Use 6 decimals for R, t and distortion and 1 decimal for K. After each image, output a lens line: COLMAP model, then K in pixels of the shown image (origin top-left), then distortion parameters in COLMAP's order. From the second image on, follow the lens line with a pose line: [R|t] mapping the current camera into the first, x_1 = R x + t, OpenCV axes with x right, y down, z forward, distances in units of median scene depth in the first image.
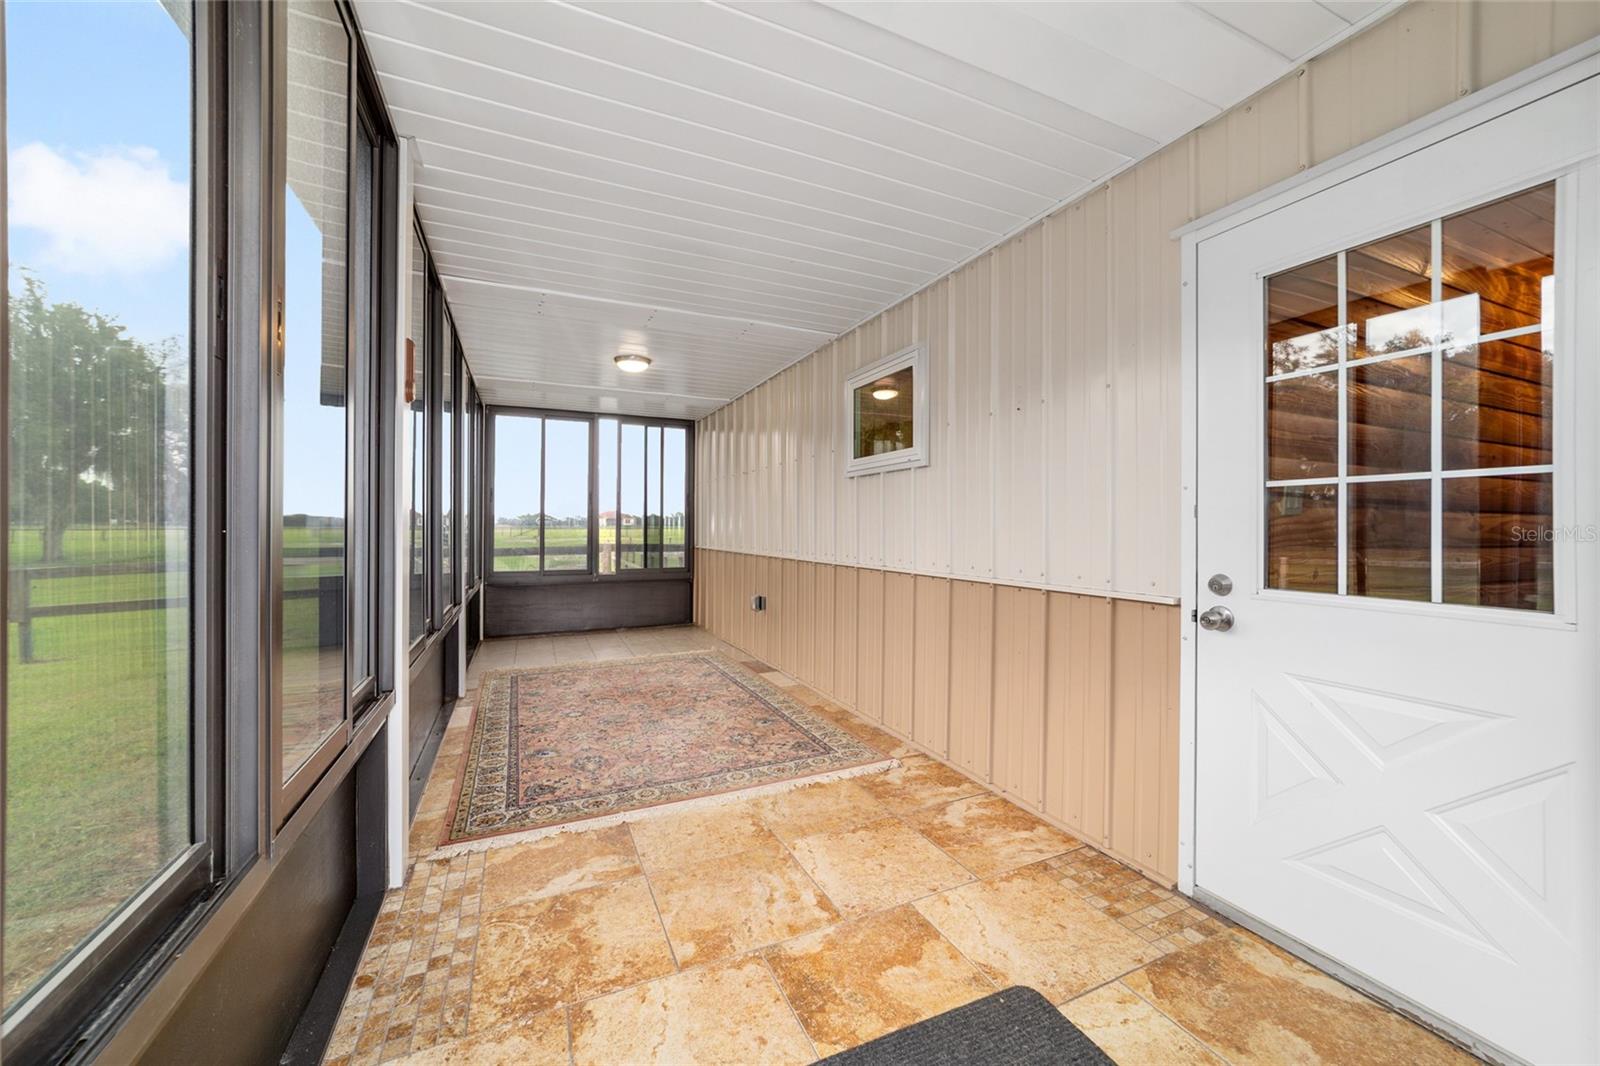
lens RADIAL K [[615.3, 0, 796.3], [0, 615.3, 528.3], [0, 0, 1]] dist [-0.018366, 0.008656]
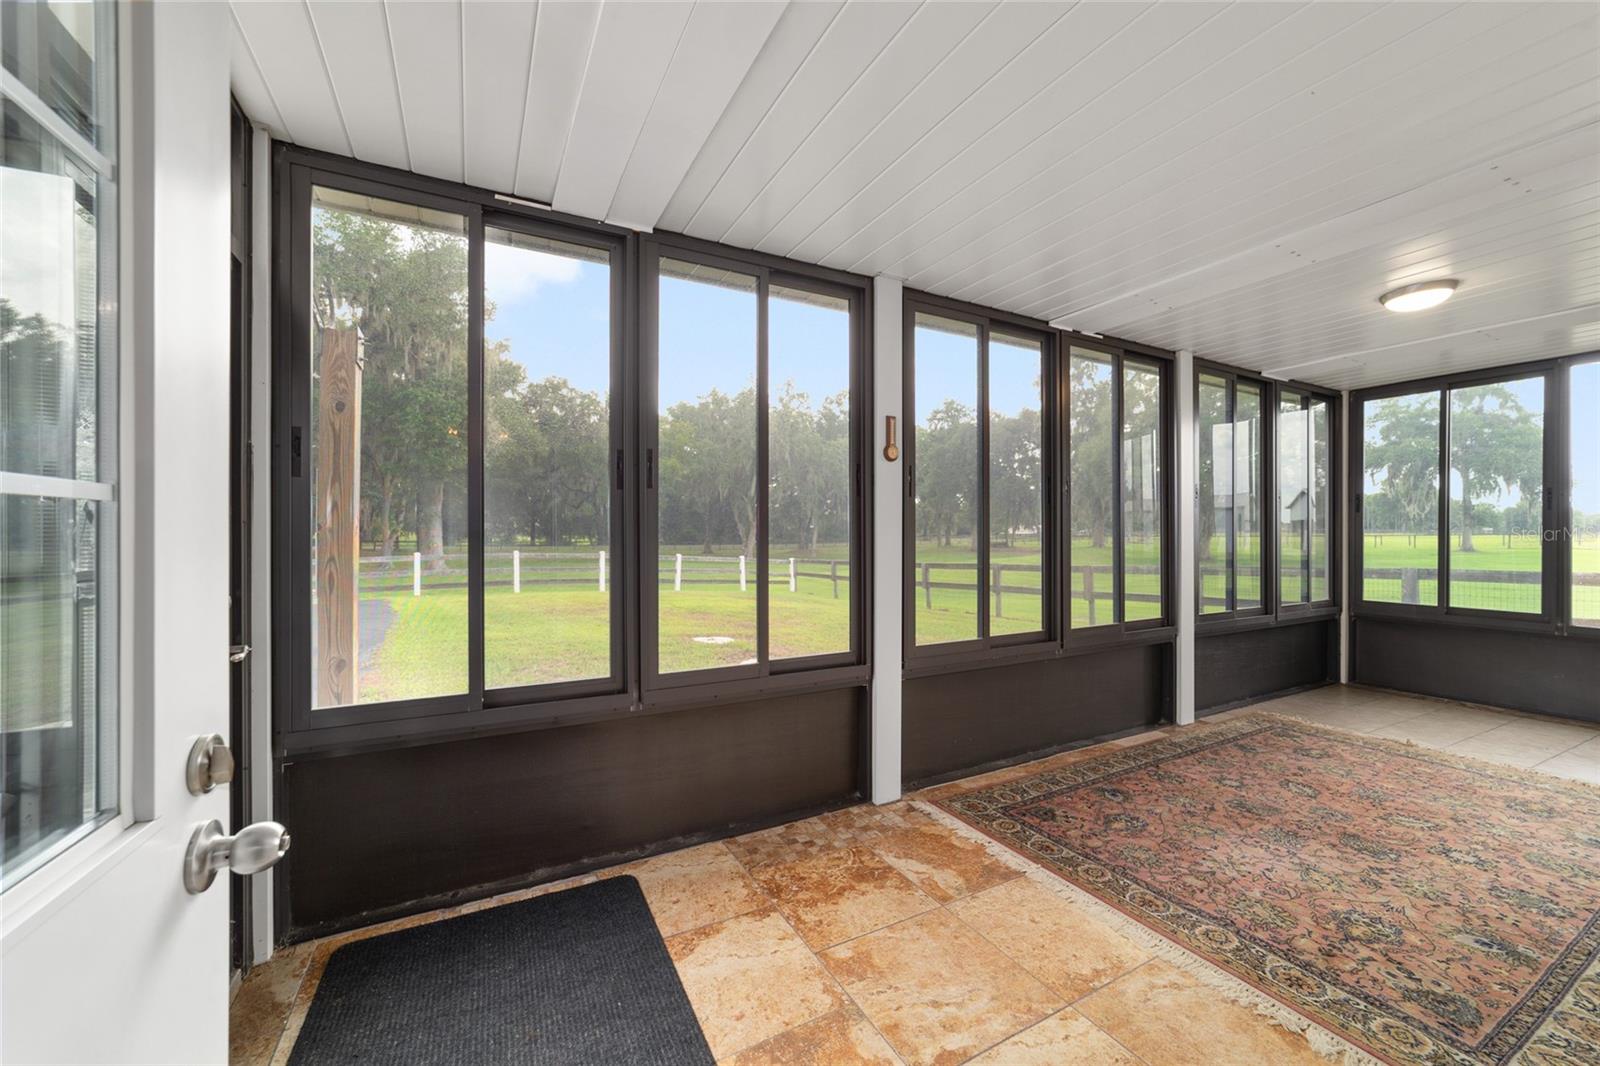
lens RADIAL K [[615.3, 0, 796.3], [0, 615.3, 528.3], [0, 0, 1]] dist [-0.018366, 0.008656]
pose [[0.061864, -0.010252, -0.998032, 0.543158], [-0.000470, 0.999947, -0.010301, -0.028685], [0.998084, 0.001106, 0.061856, 0.513924]]
